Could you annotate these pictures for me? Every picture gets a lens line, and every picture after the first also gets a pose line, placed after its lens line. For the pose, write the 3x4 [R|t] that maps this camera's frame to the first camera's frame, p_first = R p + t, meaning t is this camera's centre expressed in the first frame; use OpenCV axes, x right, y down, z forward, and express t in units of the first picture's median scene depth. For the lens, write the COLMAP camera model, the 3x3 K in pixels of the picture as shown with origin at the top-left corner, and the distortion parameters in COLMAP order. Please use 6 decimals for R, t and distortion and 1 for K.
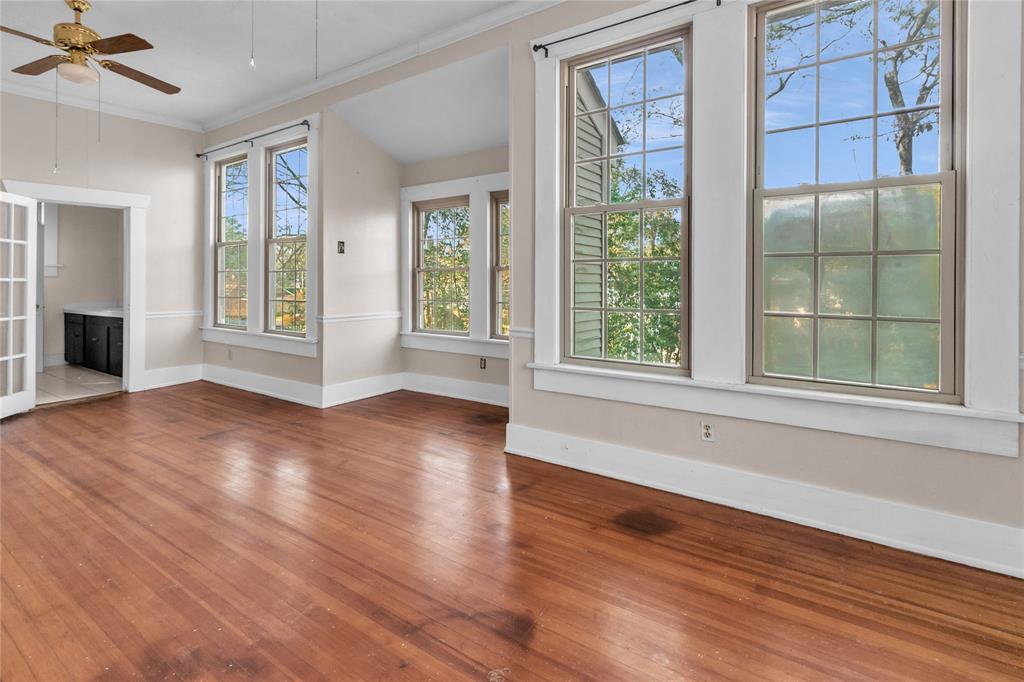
lens RADIAL K [[497.3, 0, 516.0], [0, 497.3, 298.8], [0, 0, 1]] dist [0.000993, 0.000227]
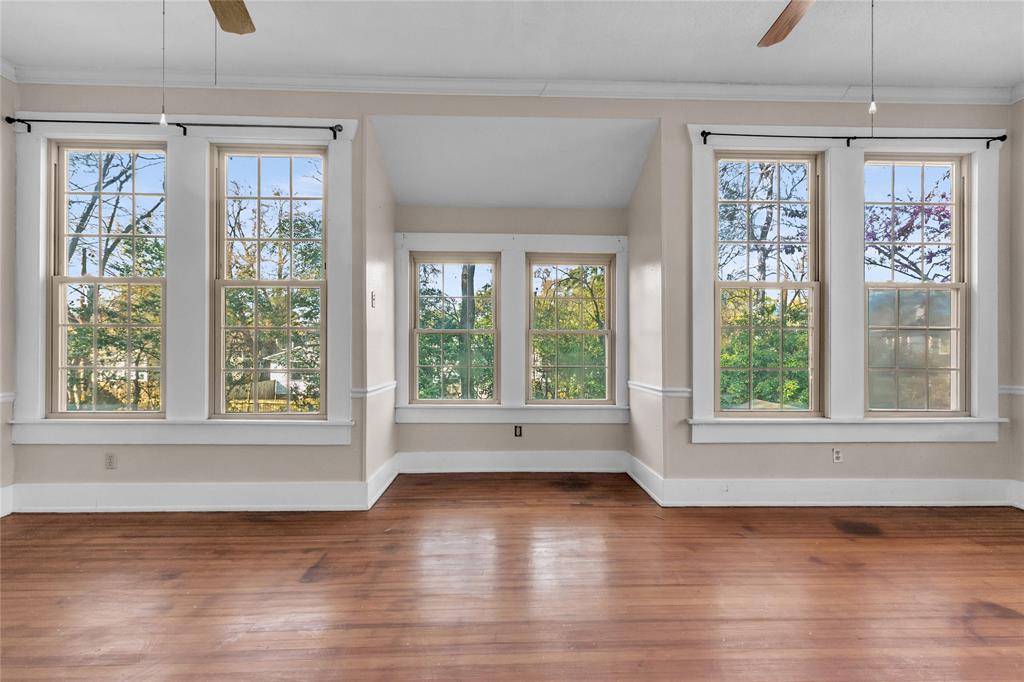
lens RADIAL K [[481.5, 0, 512.2], [0, 481.5, 361.2], [0, 0, 1]] dist [0.000243, 0.000281]
pose [[0.800907, -0.009417, 0.598715, -0.842639], [0.015790, 0.999861, -0.005394, 0.001014], [-0.598581, 0.013774, 0.800944, 0.357465]]
